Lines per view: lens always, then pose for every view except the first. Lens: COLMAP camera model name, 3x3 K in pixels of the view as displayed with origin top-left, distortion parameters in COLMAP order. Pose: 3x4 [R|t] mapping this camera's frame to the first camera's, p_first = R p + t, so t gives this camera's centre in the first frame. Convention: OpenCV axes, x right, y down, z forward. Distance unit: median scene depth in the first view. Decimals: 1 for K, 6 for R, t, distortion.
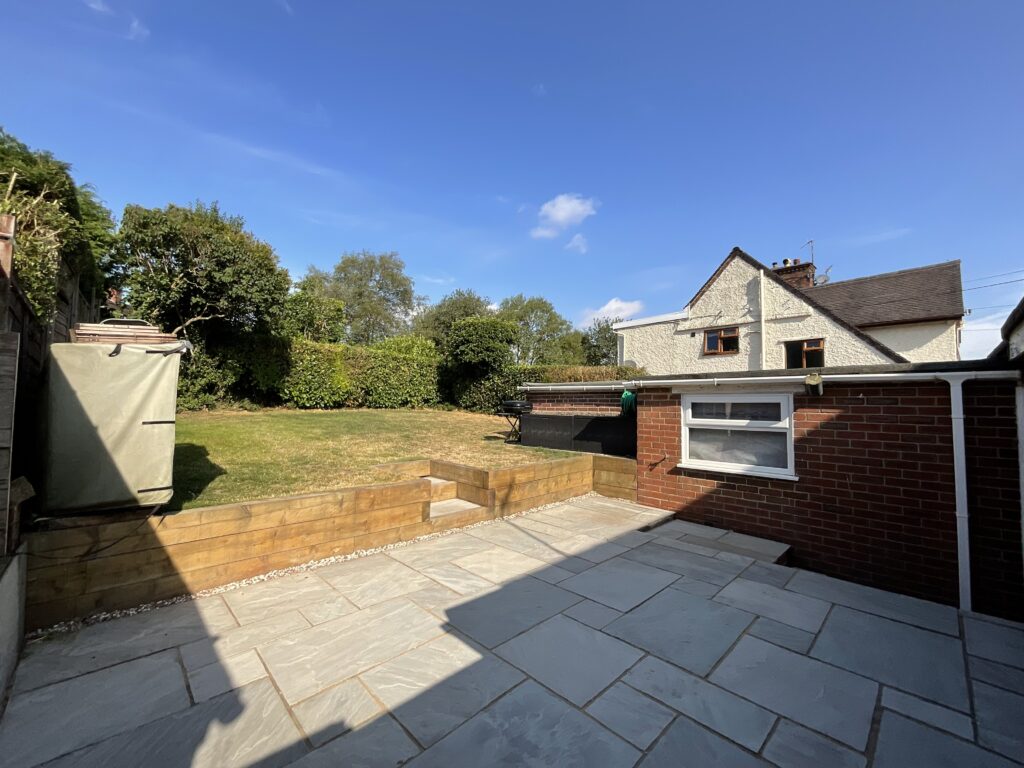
lens RADIAL K [[413.8, 0, 510.6], [0, 413.8, 379.7], [0, 0, 1]] dist [-0.000158, 0.000309]
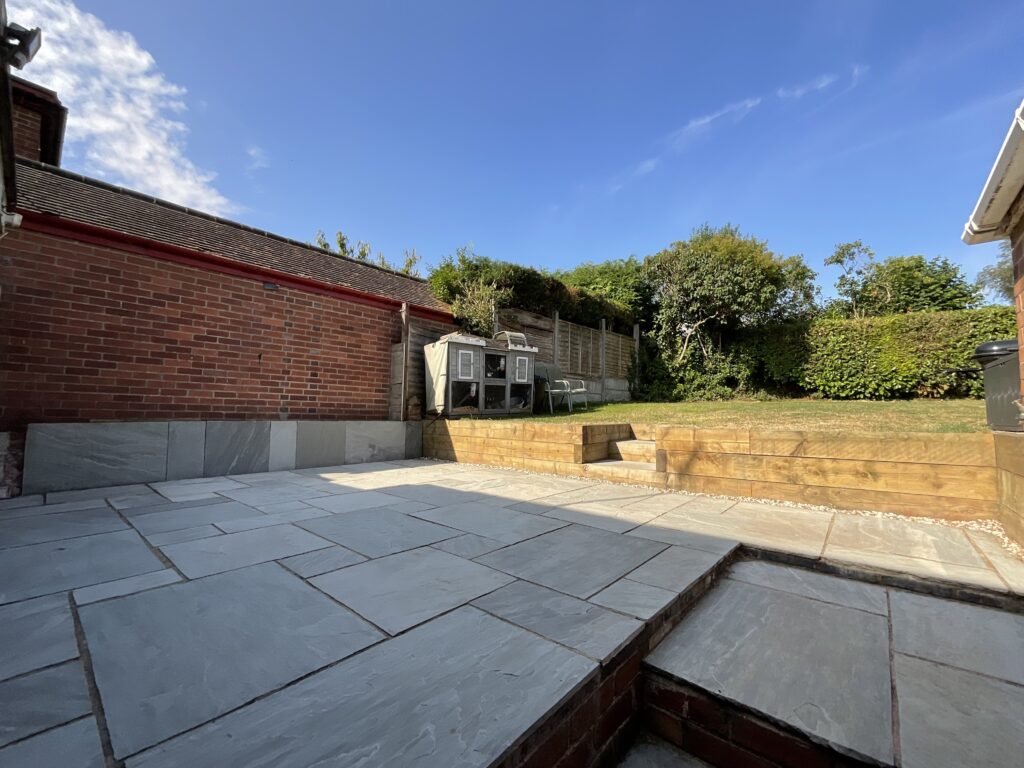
lens RADIAL K [[413.8, 0, 515.2], [0, 413.8, 387.5], [0, 0, 1]] dist [-0.000158, 0.000309]
pose [[0.095794, -0.074094, -0.992640, 0.324439], [0.048436, 0.996391, -0.069700, 0.082558], [0.994222, -0.041402, 0.099037, 0.286206]]
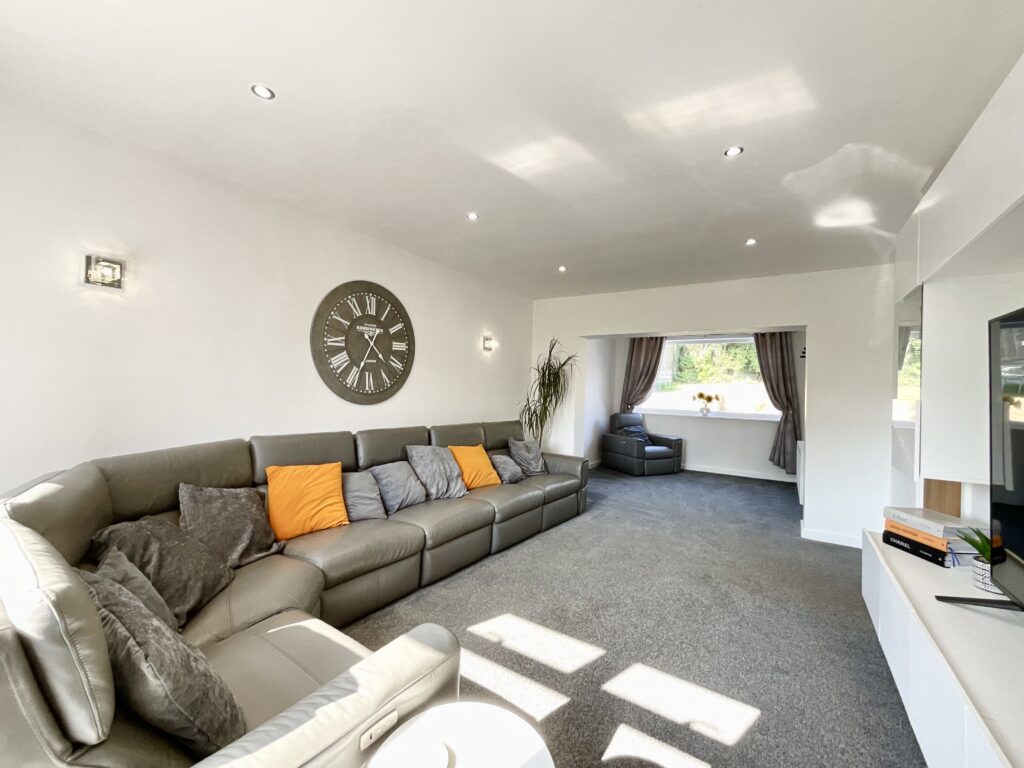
lens RADIAL K [[413.8, 0, 509.8], [0, 413.8, 383.0], [0, 0, 1]] dist [-0.000158, 0.000309]
pose [[0.206398, -0.012265, -0.978391, 0.837709], [0.024018, 0.999684, -0.007465, 0.058783], [0.978173, -0.021958, 0.206627, -0.327507]]
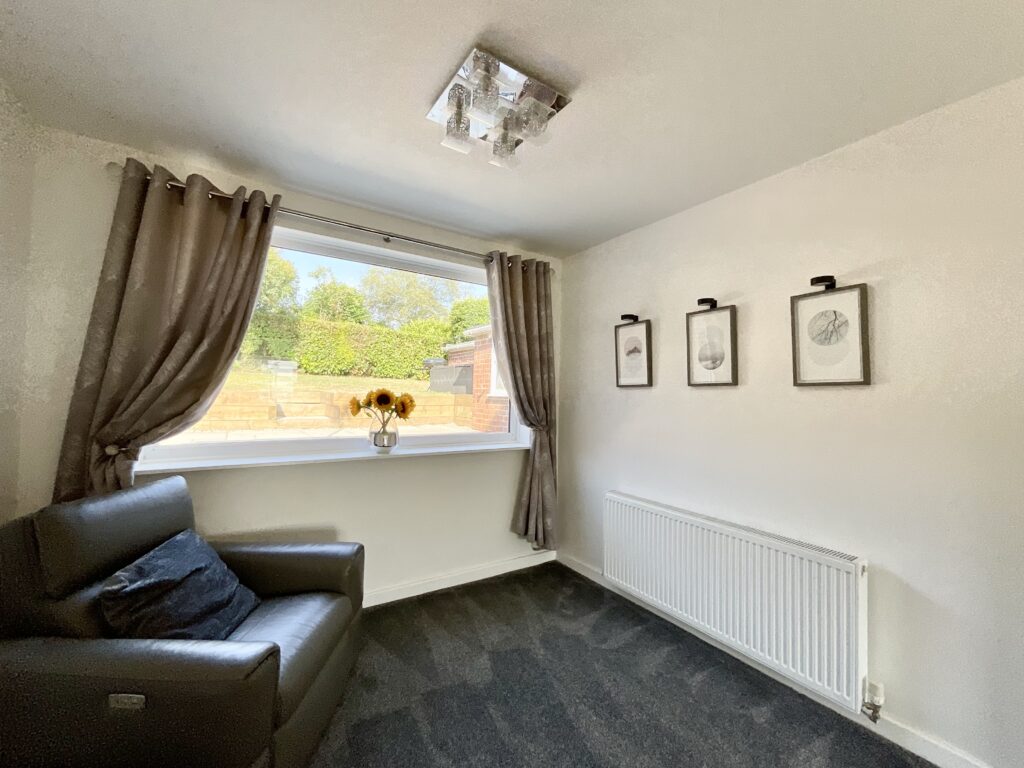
lens RADIAL K [[413.8, 0, 506.3], [0, 413.8, 376.4], [0, 0, 1]] dist [-0.000158, 0.000309]
pose [[0.980788, 0.003879, -0.195039, 0.342149], [-0.000999, 0.999889, 0.014861, 0.064280], [0.195075, -0.014380, 0.980683, -0.103358]]
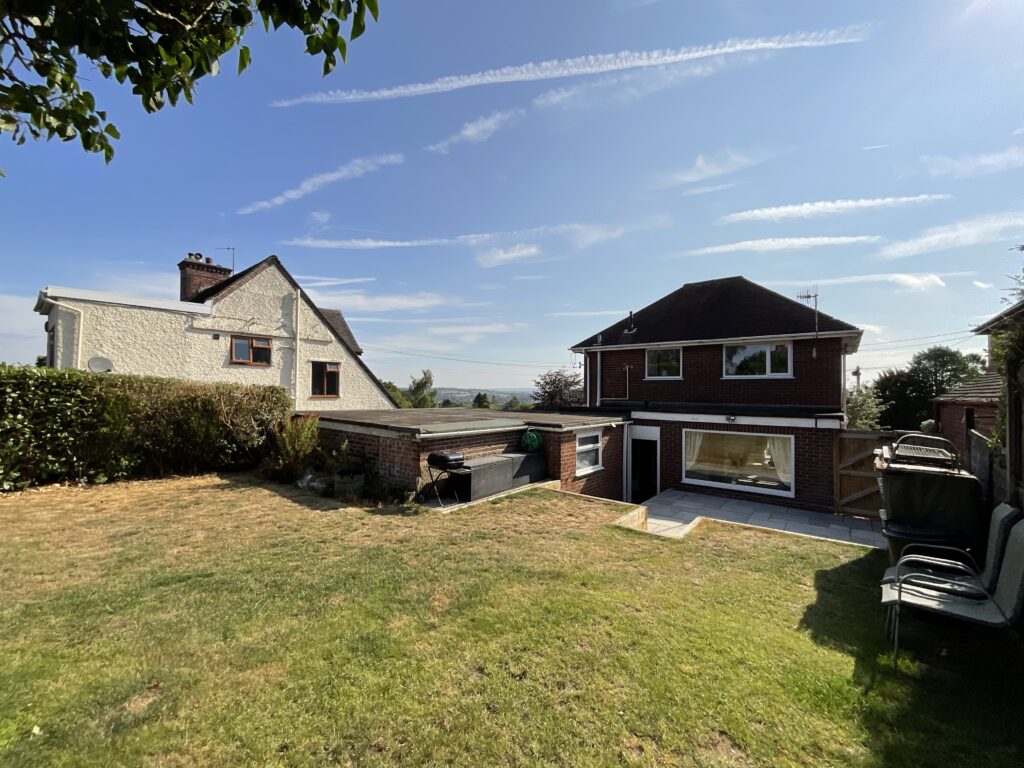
lens RADIAL K [[413.8, 0, 511.6], [0, 413.8, 381.0], [0, 0, 1]] dist [-0.000158, 0.000309]
pose [[-0.100548, 0.015789, 0.994807, -0.630143], [-0.069449, 0.997324, -0.022848, -0.062578], [-0.992505, -0.071386, -0.099183, 0.718518]]
